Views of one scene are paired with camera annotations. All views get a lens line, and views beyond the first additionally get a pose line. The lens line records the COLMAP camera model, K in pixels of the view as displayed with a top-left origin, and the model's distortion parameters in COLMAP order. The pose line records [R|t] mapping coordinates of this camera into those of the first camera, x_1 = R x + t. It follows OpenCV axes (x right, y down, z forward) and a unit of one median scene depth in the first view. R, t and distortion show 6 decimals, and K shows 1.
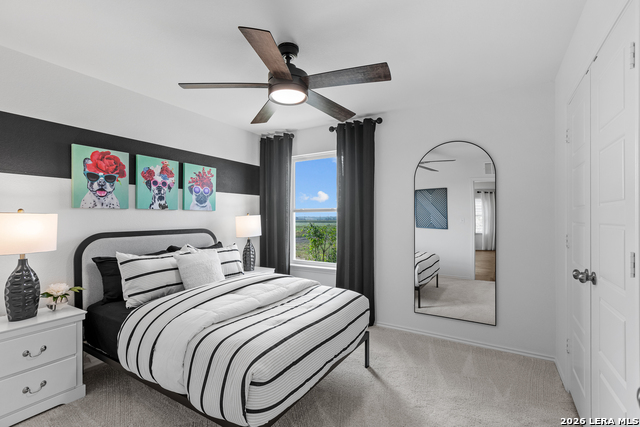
lens RADIAL K [[295.6, 0, 321.7], [0, 295.6, 214.7], [0, 0, 1]] dist [-0.000757, -0.000098]
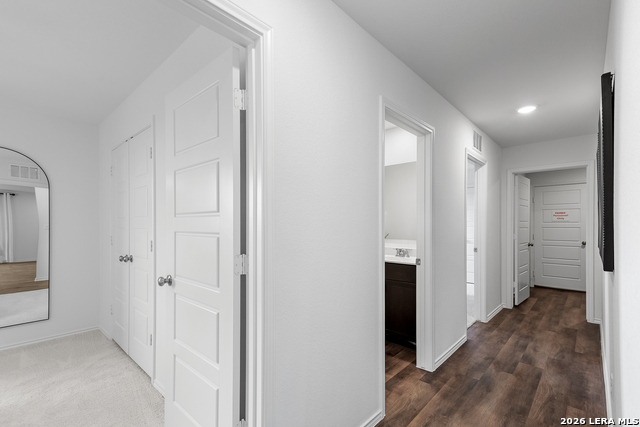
lens RADIAL K [[295.6, 0, 321.5], [0, 295.6, 218.9], [0, 0, 1]] dist [-0.000757, -0.000098]
pose [[0.197502, 0.017452, 0.980147, -0.358466], [-0.007860, 0.999838, -0.016219, -0.002613], [-0.980271, -0.004501, 0.197607, -0.282243]]
